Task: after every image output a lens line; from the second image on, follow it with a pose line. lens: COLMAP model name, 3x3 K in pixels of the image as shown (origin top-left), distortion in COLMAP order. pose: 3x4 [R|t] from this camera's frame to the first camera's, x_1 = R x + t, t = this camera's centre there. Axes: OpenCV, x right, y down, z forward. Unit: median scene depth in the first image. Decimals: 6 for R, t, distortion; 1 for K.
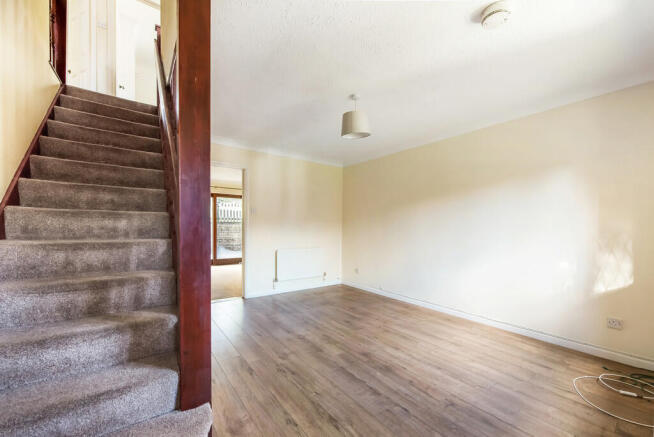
lens RADIAL K [[263.3, 0, 334.5], [0, 263.3, 229.8], [0, 0, 1]] dist [0.011393, -0.000518]
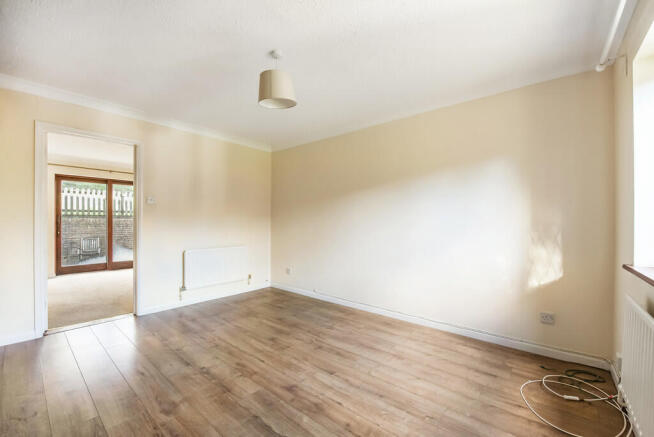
lens RADIAL K [[263.3, 0, 328.5], [0, 263.3, 221.3], [0, 0, 1]] dist [0.011393, -0.000518]
pose [[0.978415, -0.005238, 0.206584, 0.063273], [0.007296, 0.999931, -0.009205, -0.001159], [-0.206521, 0.010513, 0.978386, 0.202098]]
